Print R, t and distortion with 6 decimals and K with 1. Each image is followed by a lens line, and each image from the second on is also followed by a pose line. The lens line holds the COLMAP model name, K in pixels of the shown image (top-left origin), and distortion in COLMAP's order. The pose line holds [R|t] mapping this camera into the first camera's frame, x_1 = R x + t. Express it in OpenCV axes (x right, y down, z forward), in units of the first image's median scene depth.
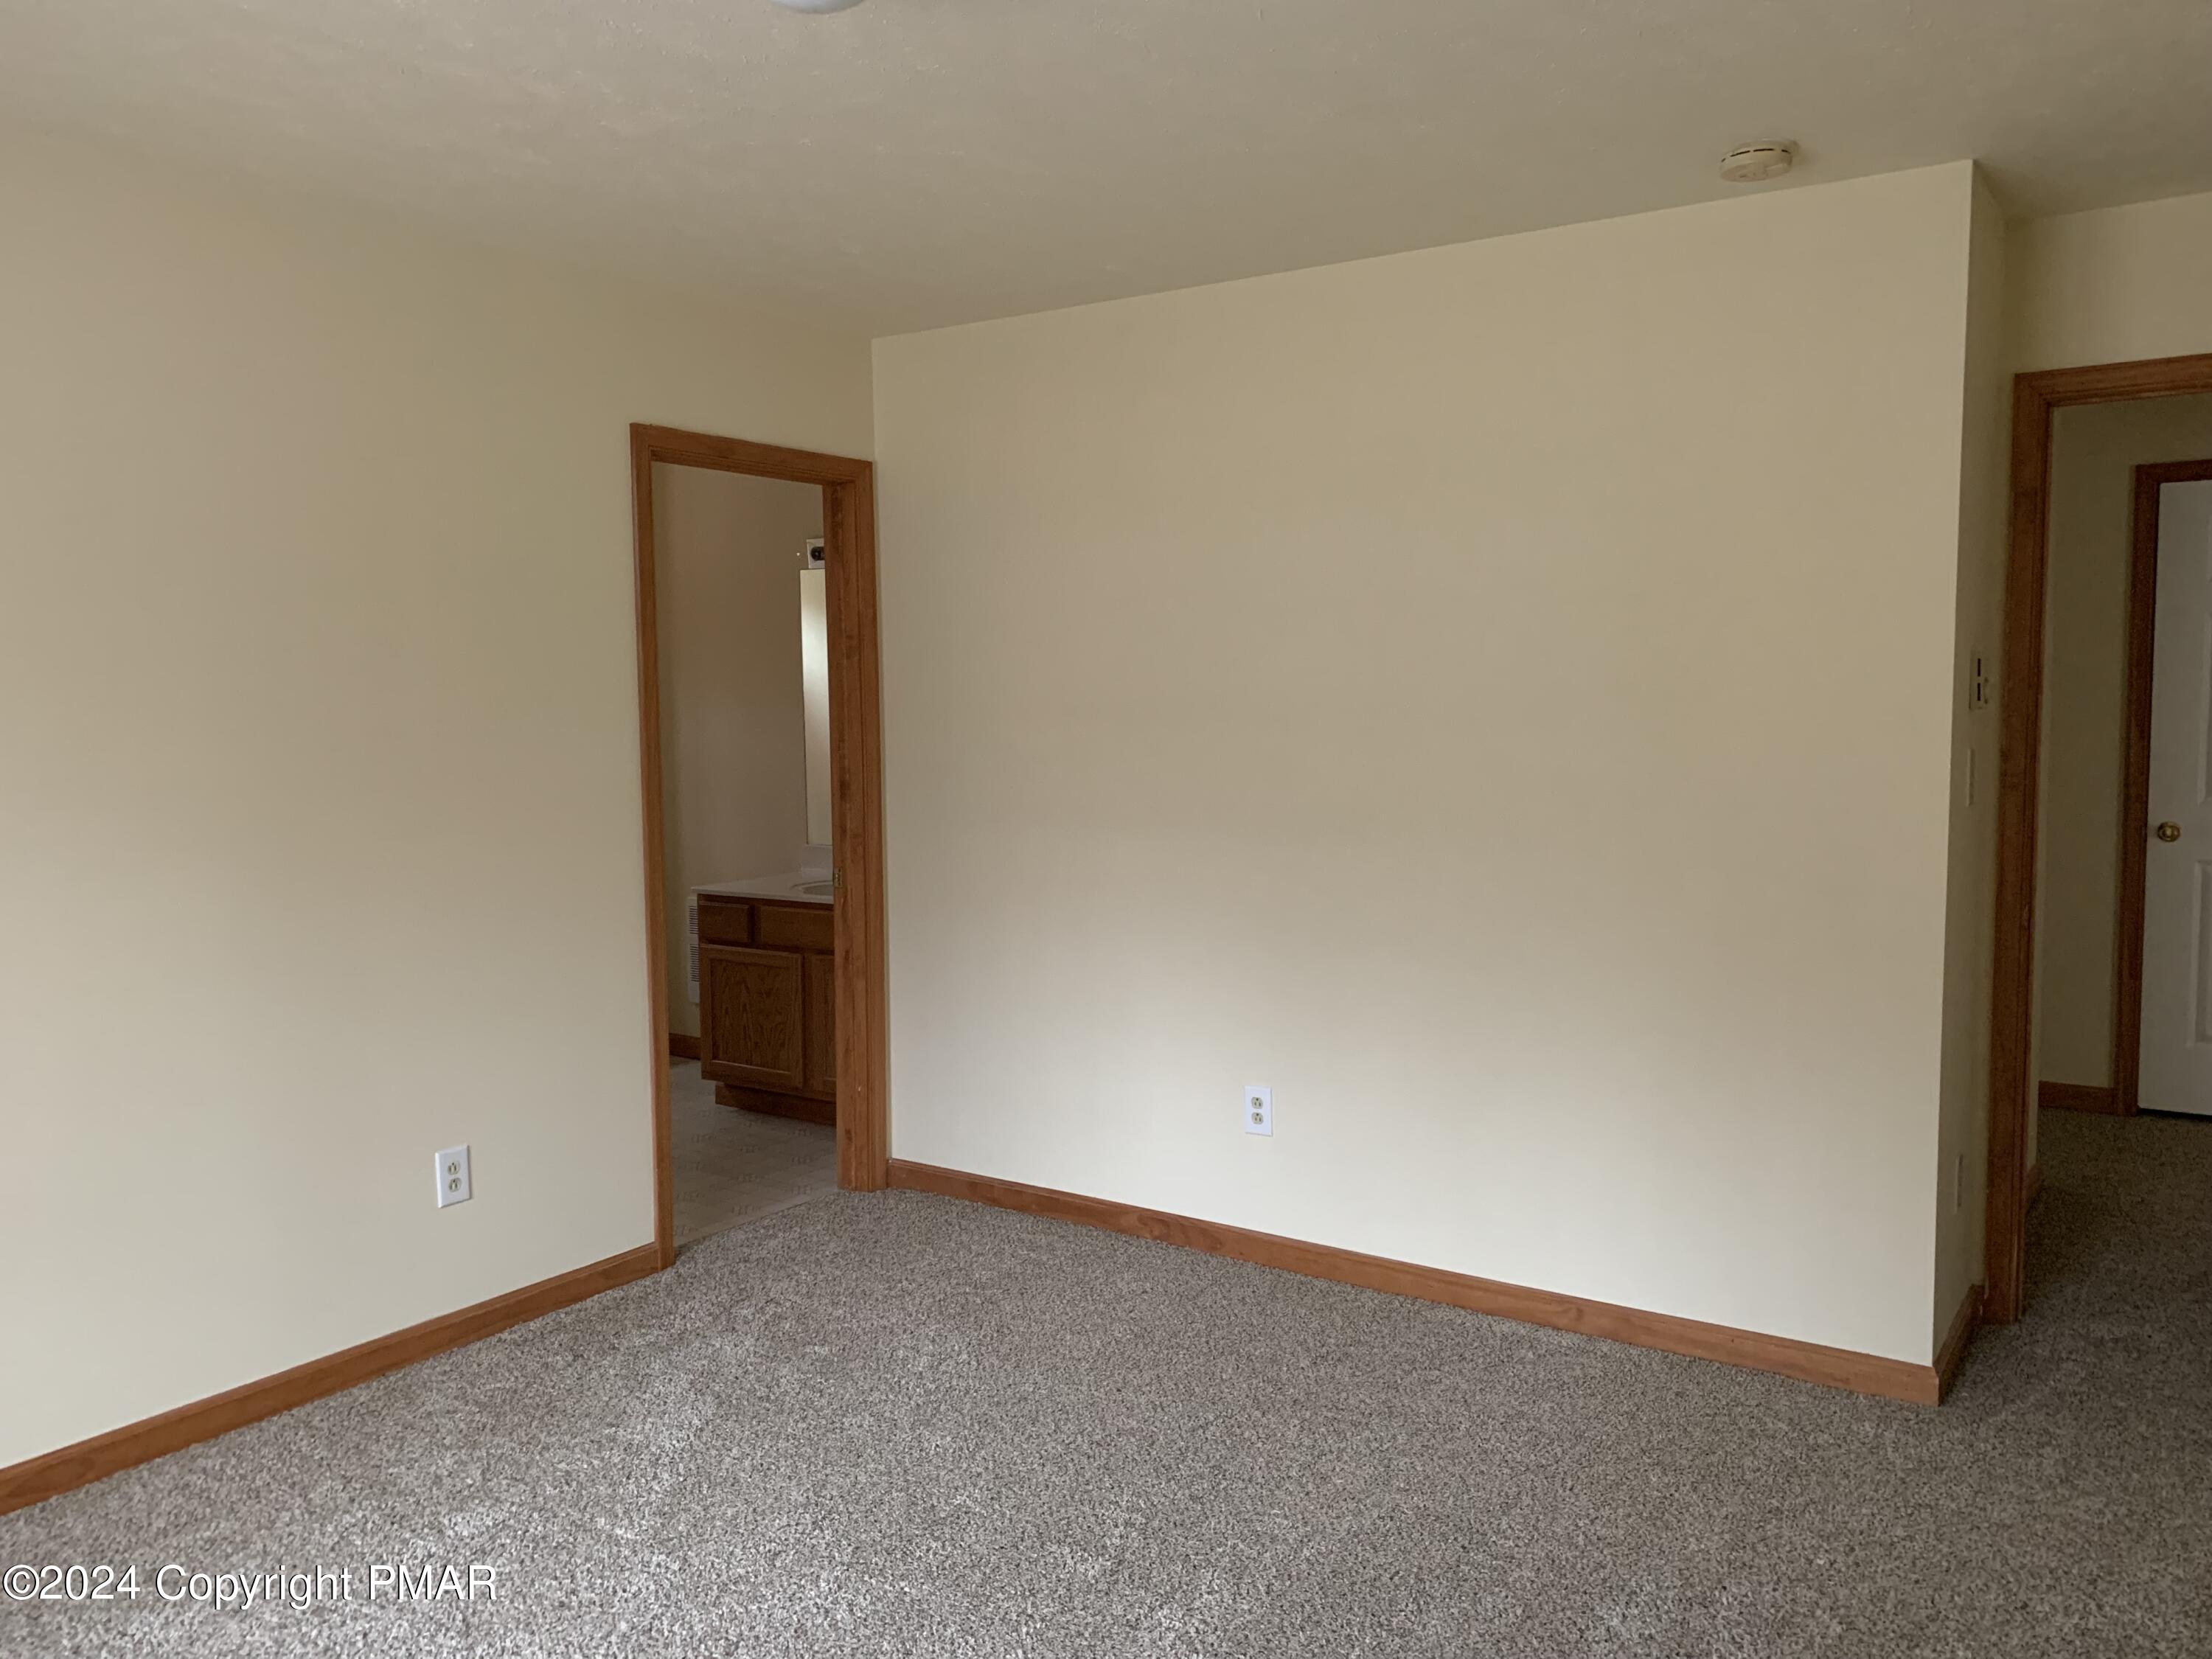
lens RADIAL K [[1757.1, 0, 1106.0], [0, 1757.1, 829.5], [0, 0, 1]] dist [0.099223, -0.139132]
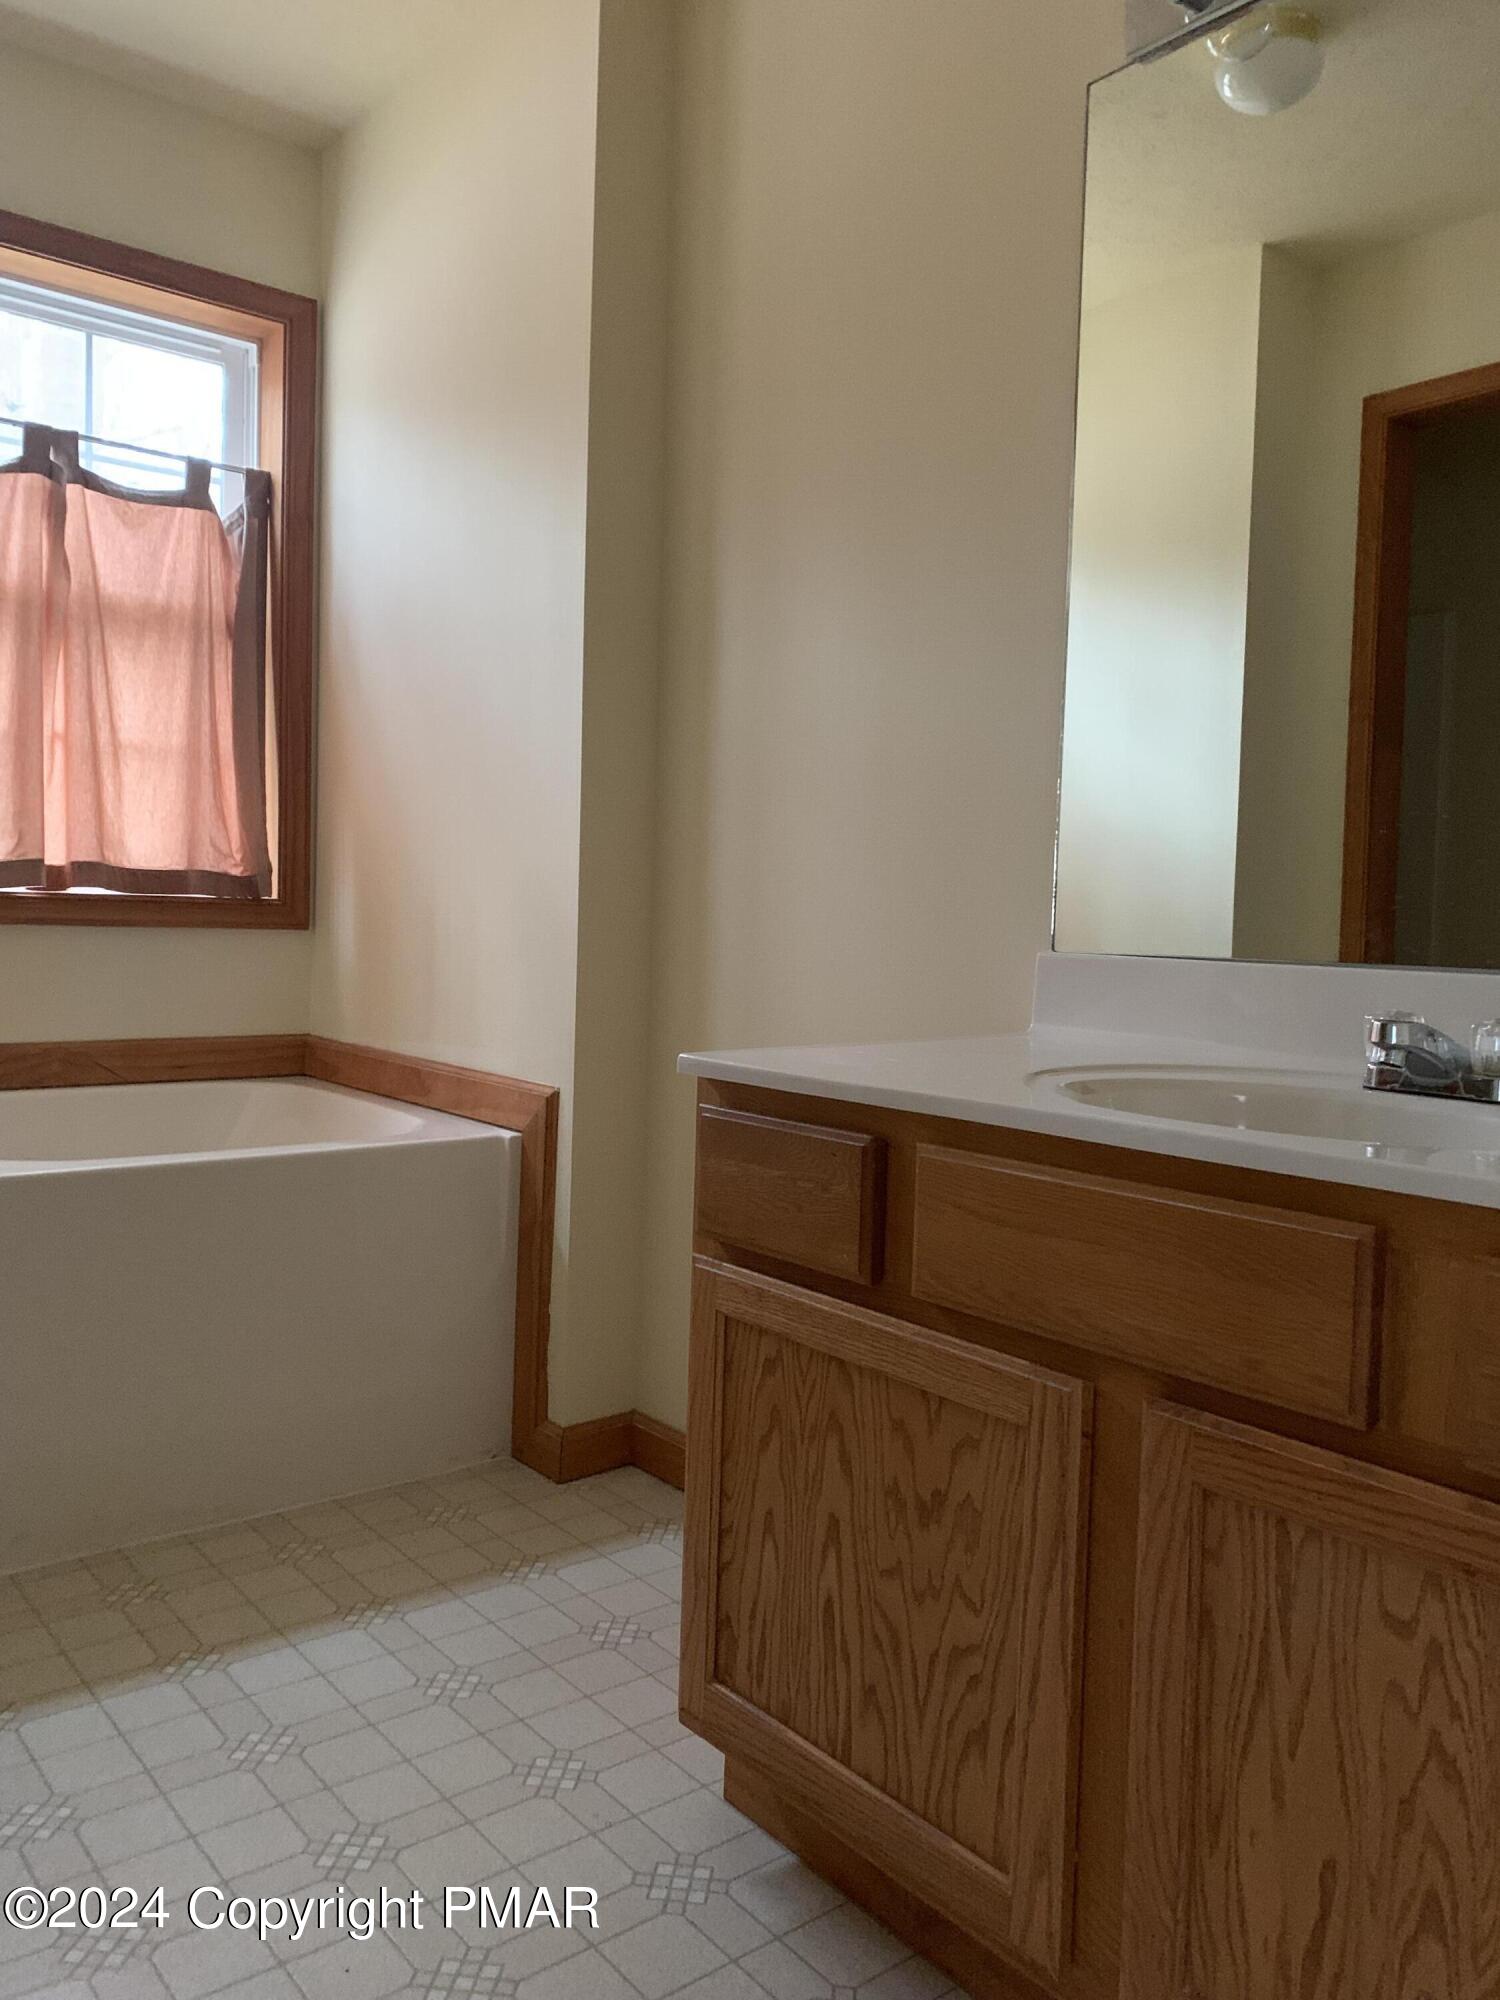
lens RADIAL K [[1588.7, 0, 750.0], [0, 1588.7, 1000.0], [0, 0, 1]] dist [0.099223, -0.139132]
pose [[0.954804, 0.053391, -0.292401, -0.152549], [-0.059452, 0.998161, -0.011876, 0.026958], [0.291229, 0.028723, 0.956222, 0.772452]]
